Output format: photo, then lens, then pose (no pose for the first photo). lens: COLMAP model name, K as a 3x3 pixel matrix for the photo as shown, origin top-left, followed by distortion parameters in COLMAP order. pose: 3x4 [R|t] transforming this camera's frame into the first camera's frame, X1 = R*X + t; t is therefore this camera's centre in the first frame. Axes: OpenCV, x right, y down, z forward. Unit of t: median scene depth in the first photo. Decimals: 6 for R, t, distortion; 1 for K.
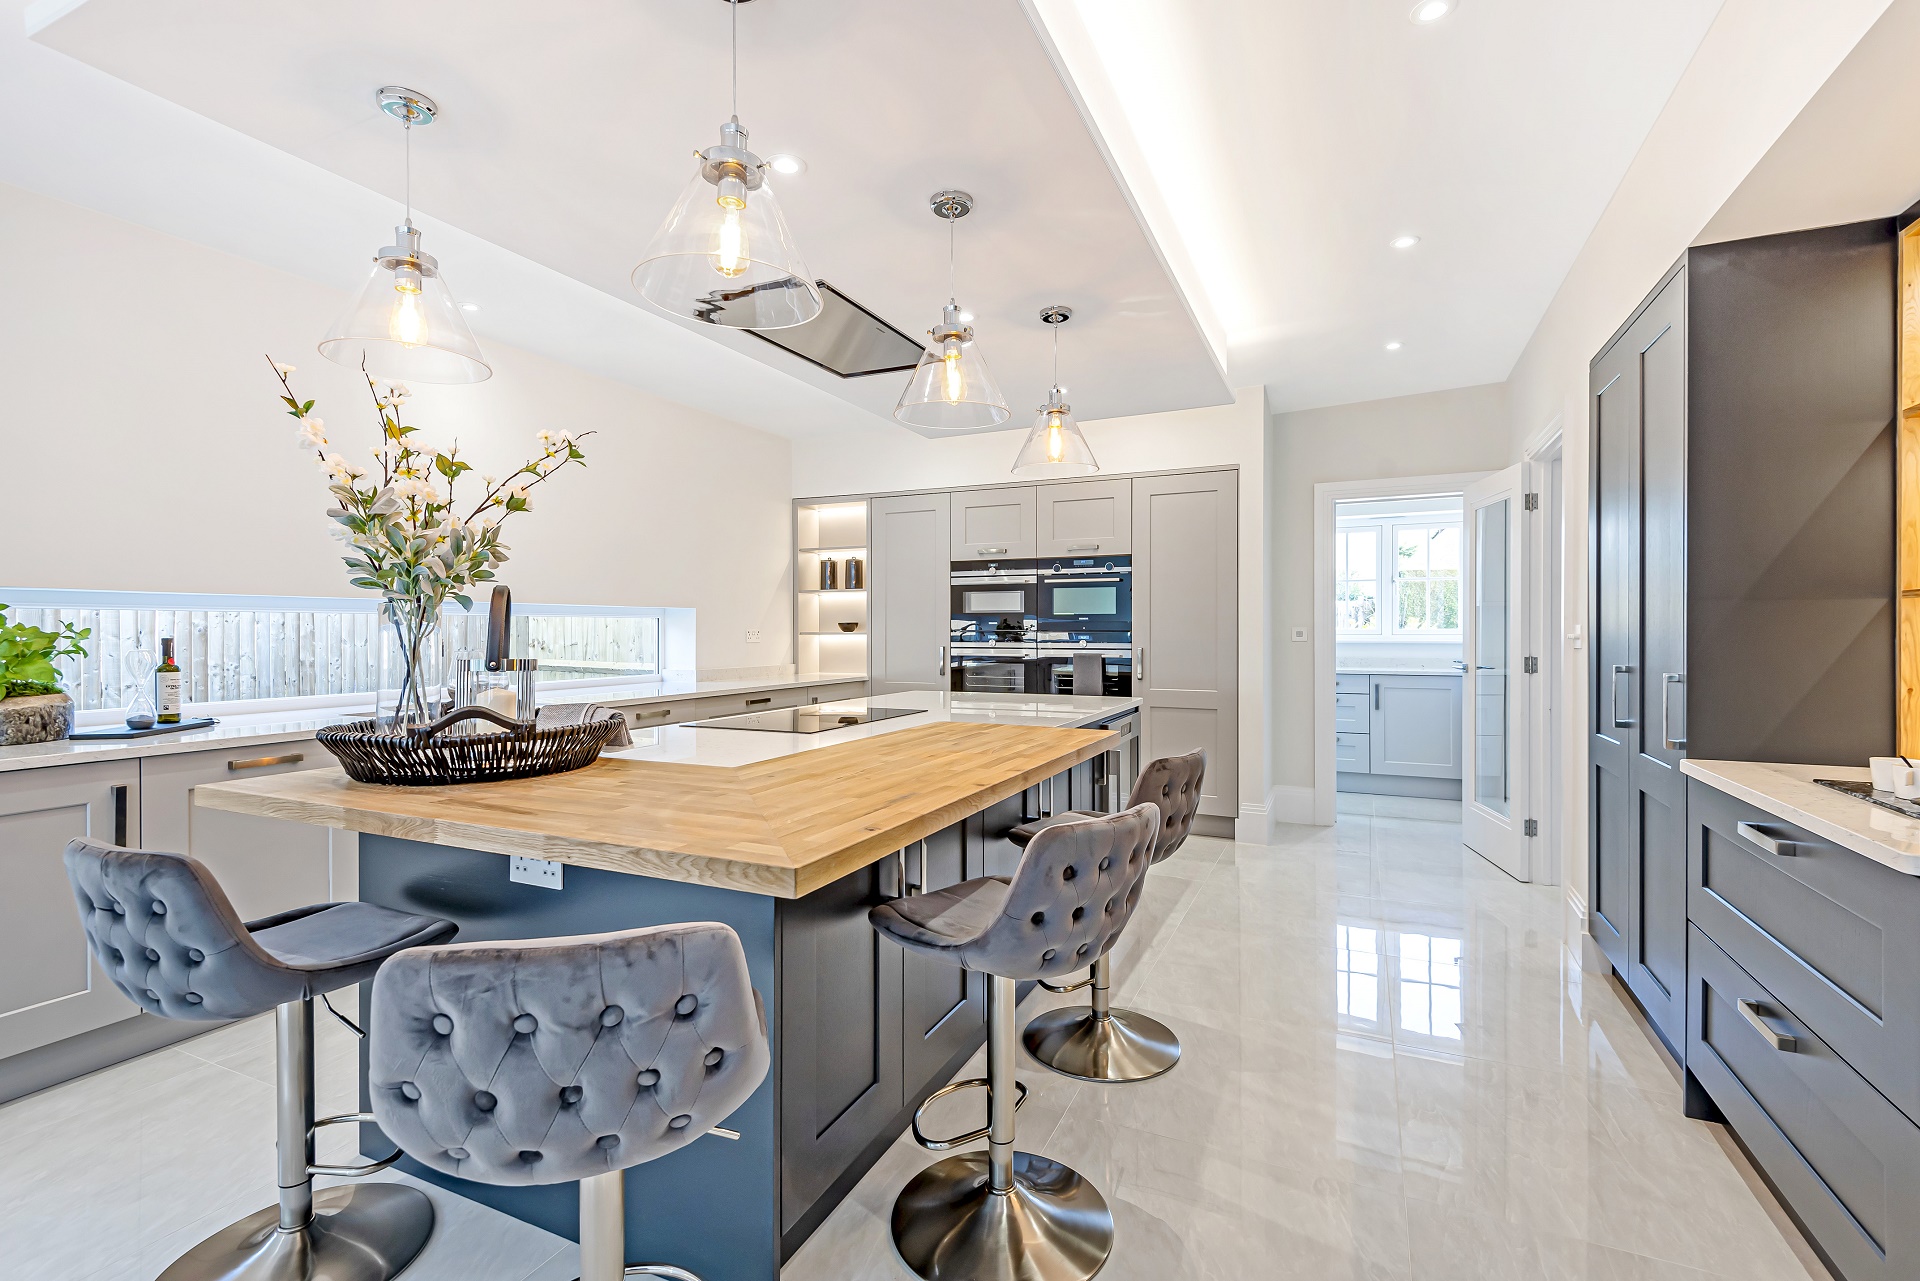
lens RADIAL K [[865.3, 0, 957.5], [0, 865.3, 628.1], [0, 0, 1]] dist [0.000890, 0.000078]
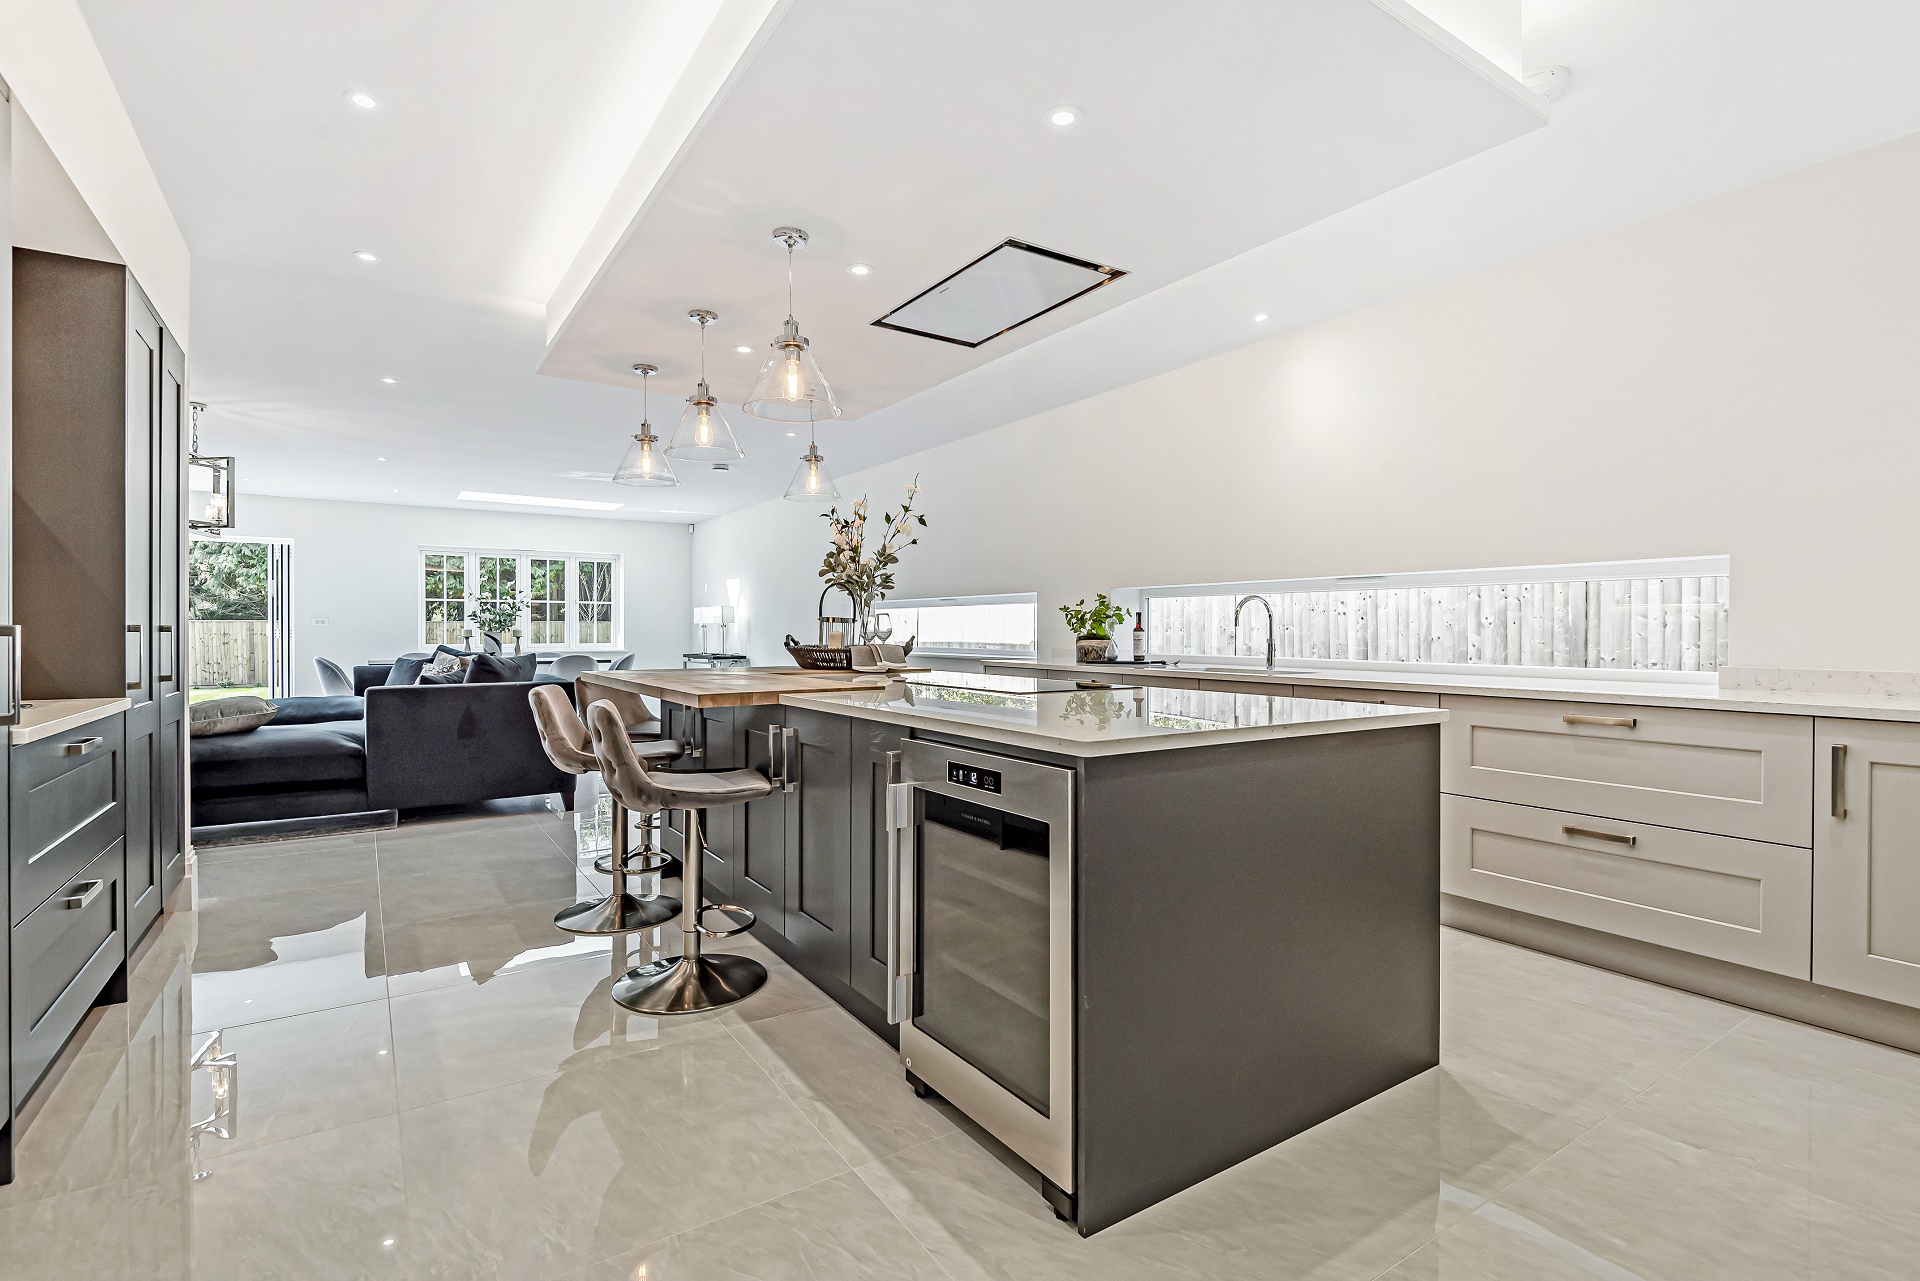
lens RADIAL K [[893.9, 0, 949.7], [0, 893.9, 637.7], [0, 0, 1]] dist [0.000317, -0.000053]
pose [[-0.522750, 0.008559, -0.852443, 0.806840], [0.001915, 0.999959, 0.008866, 0.045913], [0.852484, 0.003002, -0.522745, 1.610472]]
